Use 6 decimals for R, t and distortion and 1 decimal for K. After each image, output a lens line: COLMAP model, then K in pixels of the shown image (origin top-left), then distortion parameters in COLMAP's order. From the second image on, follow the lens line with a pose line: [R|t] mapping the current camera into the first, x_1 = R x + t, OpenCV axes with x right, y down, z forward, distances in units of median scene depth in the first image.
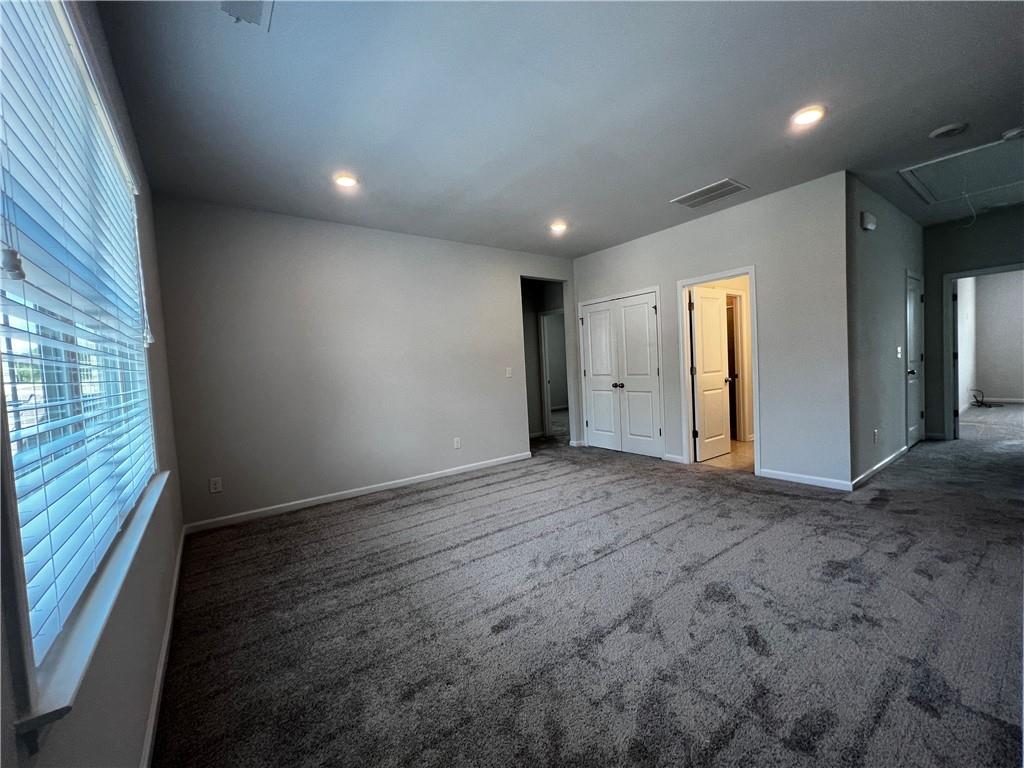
lens RADIAL K [[411.7, 0, 512.0], [0, 411.7, 384.0], [0, 0, 1]] dist [0.000033, 0.000337]
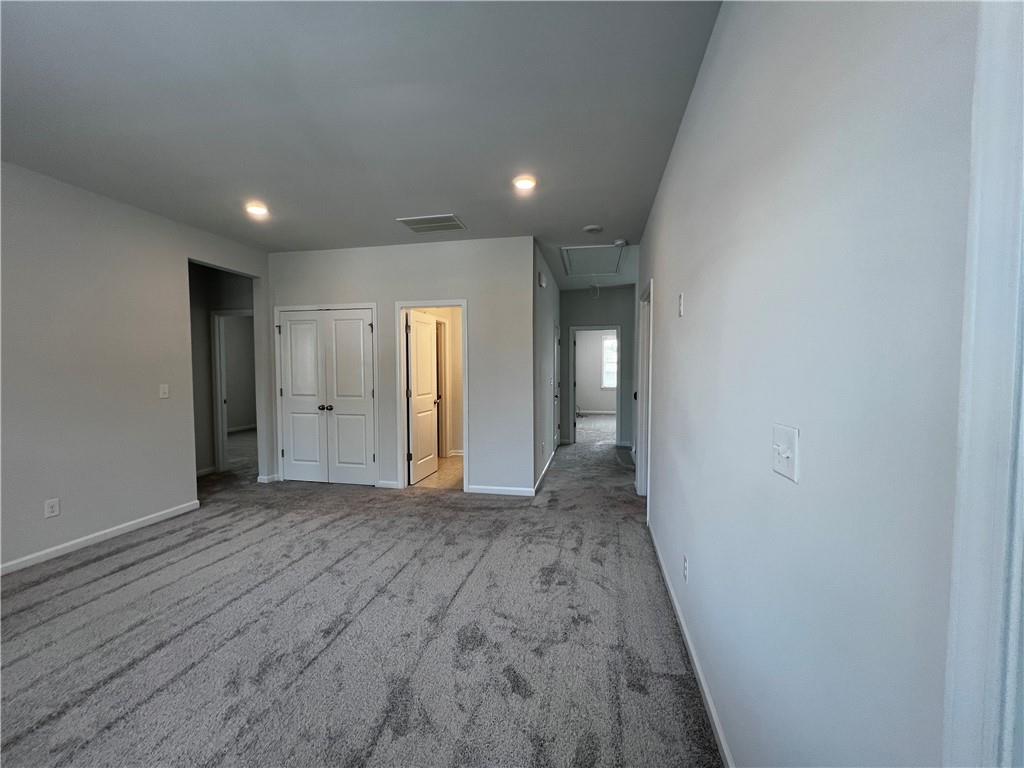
lens RADIAL K [[411.7, 0, 512.0], [0, 411.7, 384.0], [0, 0, 1]] dist [0.000033, 0.000337]
pose [[0.744812, 0.024965, 0.666807, -0.048845], [-0.006783, 0.999531, -0.029846, -0.034631], [-0.667239, 0.017707, 0.744633, 0.117794]]
